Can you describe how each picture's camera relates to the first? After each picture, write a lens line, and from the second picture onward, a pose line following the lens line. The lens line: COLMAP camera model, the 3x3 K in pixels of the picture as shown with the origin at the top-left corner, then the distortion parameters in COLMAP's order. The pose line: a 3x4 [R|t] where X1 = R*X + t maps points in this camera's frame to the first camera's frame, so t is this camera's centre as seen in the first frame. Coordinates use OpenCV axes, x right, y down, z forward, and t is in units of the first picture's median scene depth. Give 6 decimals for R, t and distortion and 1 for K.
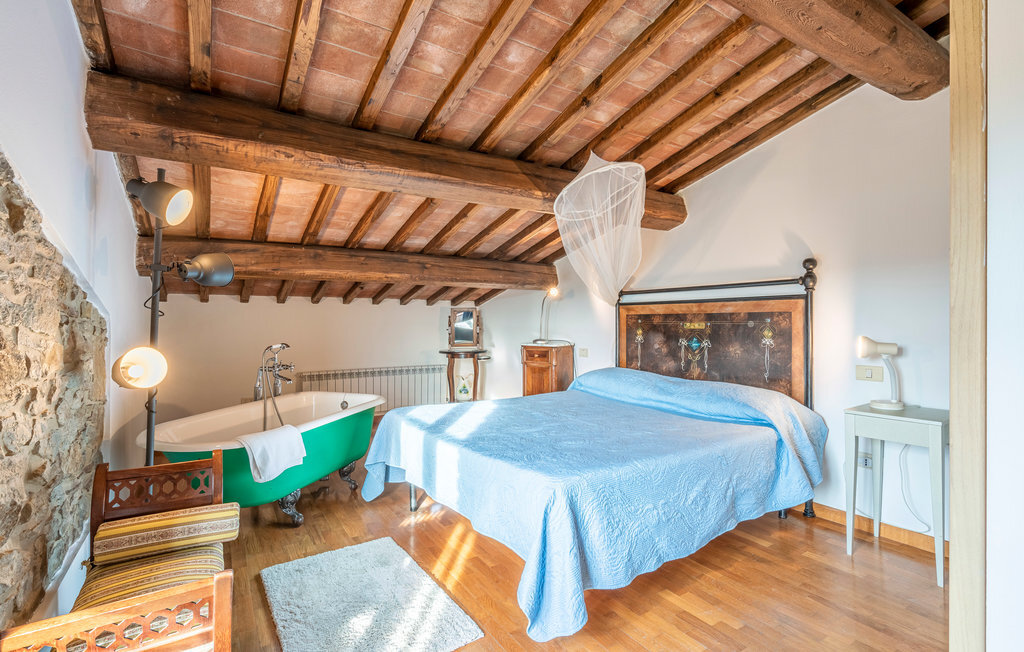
lens RADIAL K [[470.2, 0, 510.8], [0, 470.2, 318.4], [0, 0, 1]] dist [-0.008952, 0.004159]
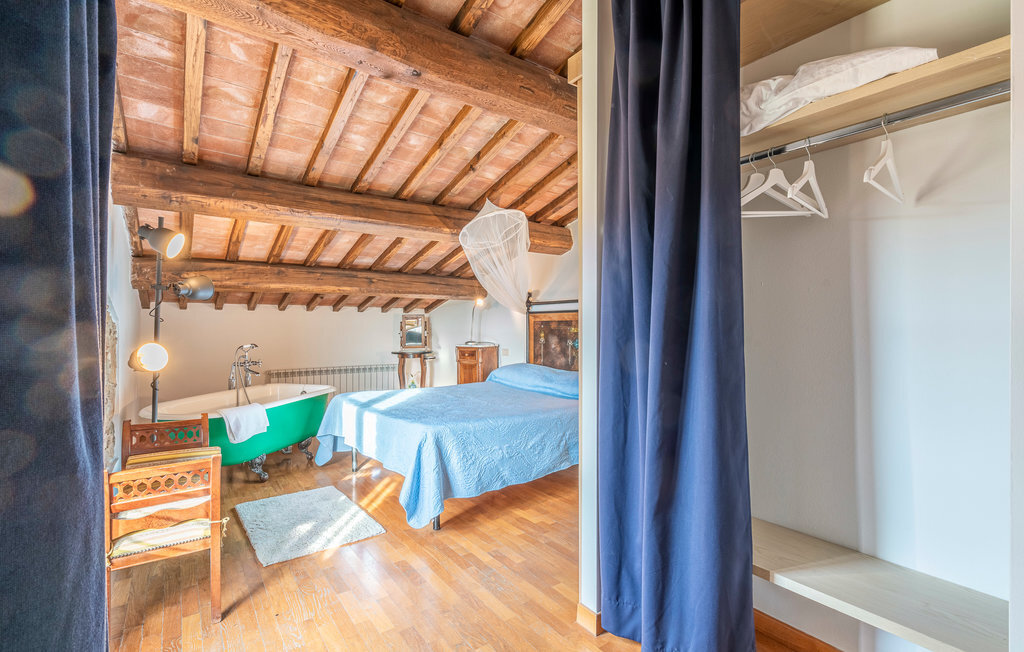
lens RADIAL K [[470.2, 0, 510.1], [0, 470.2, 330.6], [0, 0, 1]] dist [-0.008952, 0.004159]
pose [[0.999015, 0.001393, 0.044349, 0.183303], [-0.002028, 0.999896, 0.014277, -0.000498], [-0.044324, -0.014353, 0.998914, -0.350292]]
